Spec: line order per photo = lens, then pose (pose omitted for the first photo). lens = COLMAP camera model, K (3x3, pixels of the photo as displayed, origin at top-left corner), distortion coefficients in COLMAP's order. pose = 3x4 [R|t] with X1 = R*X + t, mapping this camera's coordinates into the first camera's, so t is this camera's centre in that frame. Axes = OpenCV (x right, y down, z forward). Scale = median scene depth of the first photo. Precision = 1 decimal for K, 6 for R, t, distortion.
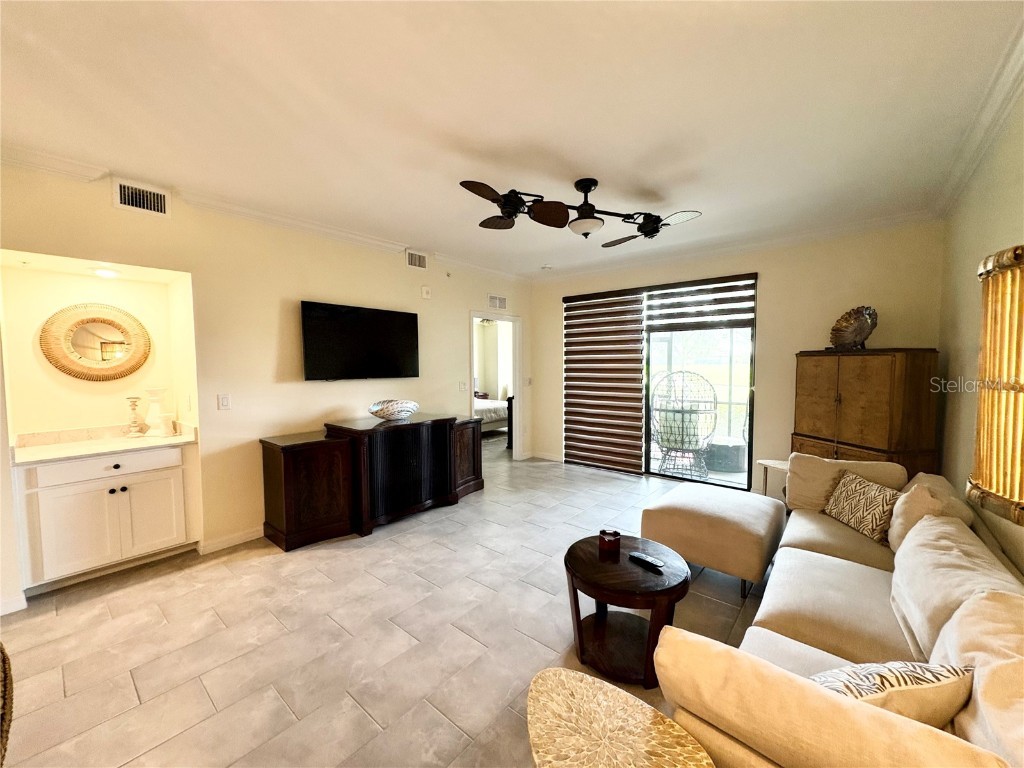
lens RADIAL K [[407.5, 0, 510.4], [0, 407.5, 384.0], [0, 0, 1]] dist [0.000046, 0.000658]
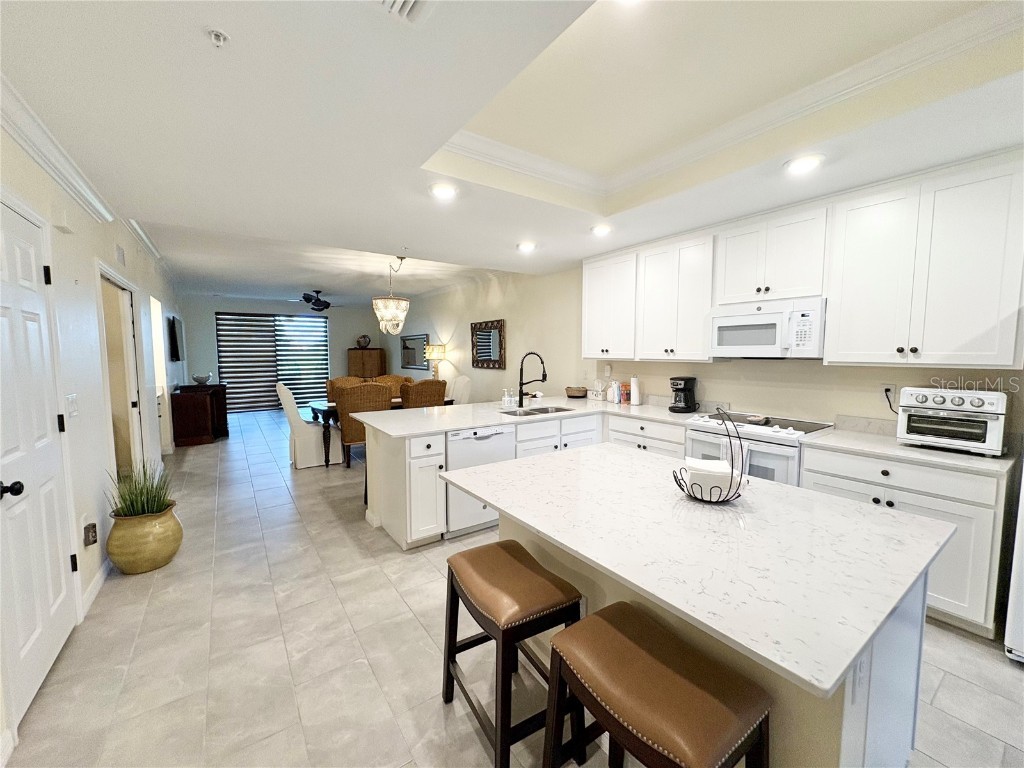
lens RADIAL K [[407.5, 0, 511.6], [0, 407.5, 383.3], [0, 0, 1]] dist [0.000046, 0.000658]
pose [[0.251459, -0.069227, 0.965389, -1.909692], [0.053929, 0.996891, 0.057439, 0.065347], [-0.966364, 0.037619, 0.254411, -0.883879]]
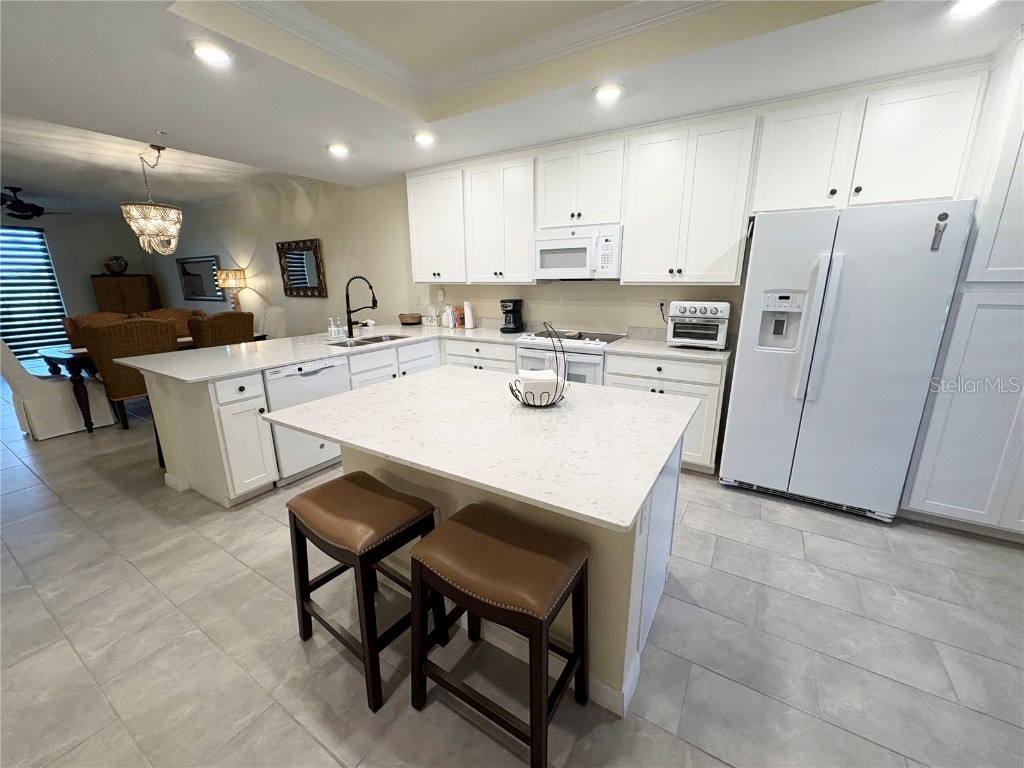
lens RADIAL K [[407.5, 0, 511.3], [0, 407.5, 382.7], [0, 0, 1]] dist [0.000046, 0.000658]
pose [[-0.149231, -0.240558, 0.959094, -1.908128], [0.064788, 0.965493, 0.252243, 0.072963], [-0.986678, 0.099780, -0.128496, -0.877754]]
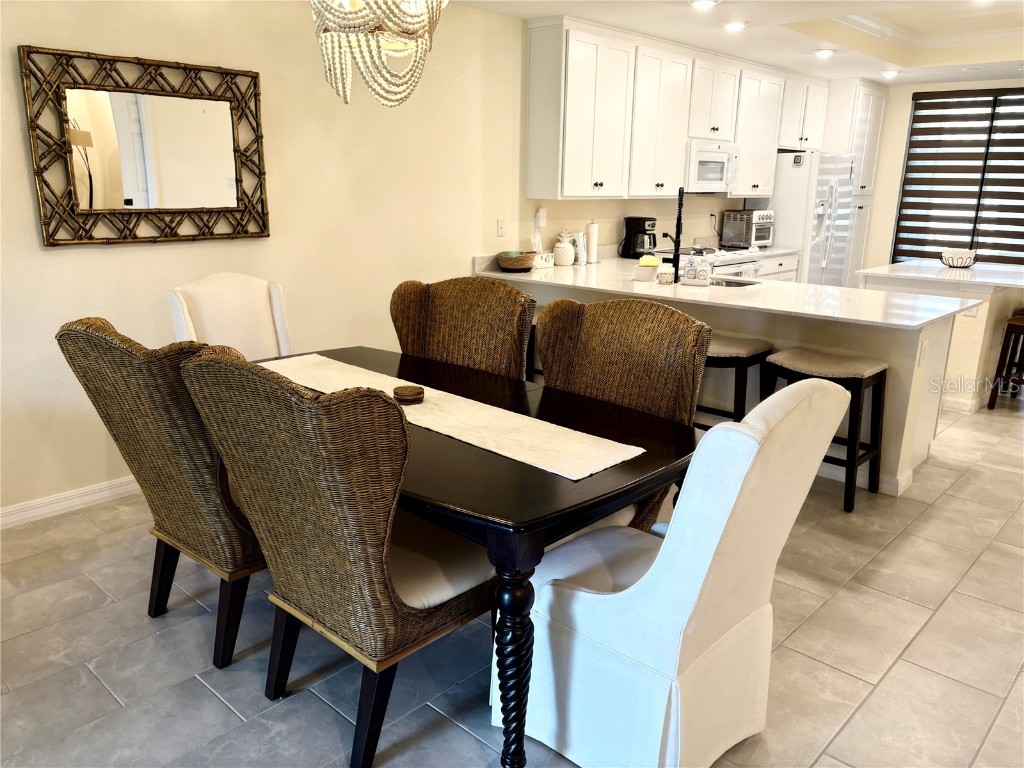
lens RADIAL K [[777.6, 0, 522.9], [0, 777.6, 383.0], [0, 0, 1]] dist [0.045103, -0.033966]
pose [[-0.999103, -0.020592, 0.037011, -0.569812], [-0.008305, 0.952136, 0.305560, -0.043058], [-0.041531, 0.304979, -0.951453, 0.743558]]
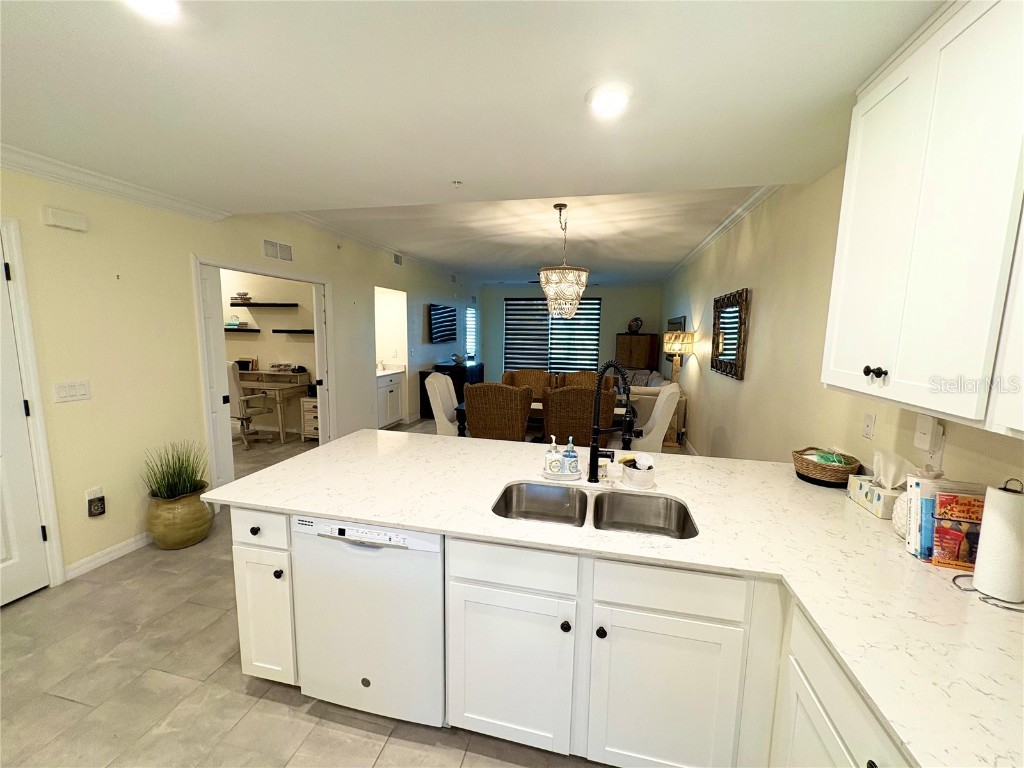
lens RADIAL K [[407.5, 0, 511.5], [0, 407.5, 384.8], [0, 0, 1]] dist [0.000046, 0.000658]
pose [[0.888509, -0.039324, 0.457172, -1.112985], [0.002294, 0.996689, 0.081274, 0.034399], [-0.458854, -0.071164, 0.885657, -1.022195]]
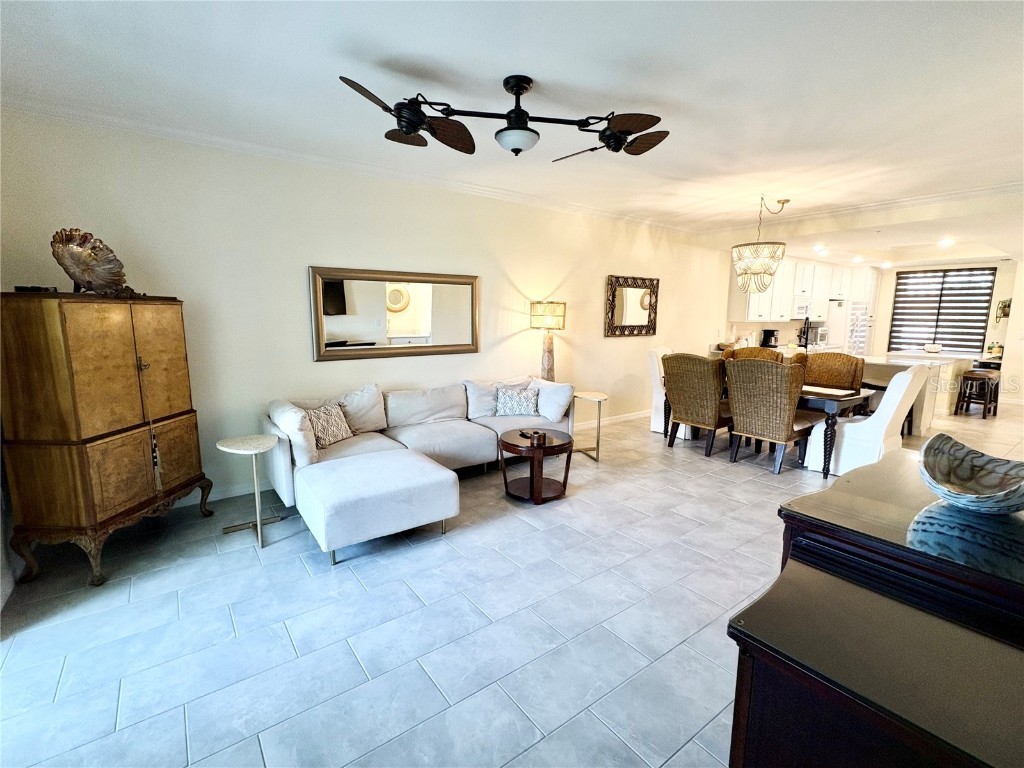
lens RADIAL K [[469.6, 0, 511.0], [0, 469.6, 384.8], [0, 0, 1]] dist [0.003417, 0.000597]
pose [[-0.973763, -0.037172, 0.224509, -0.019356], [0.009252, 0.979286, 0.202269, -0.087364], [-0.227378, 0.199039, -0.953249, 1.592899]]
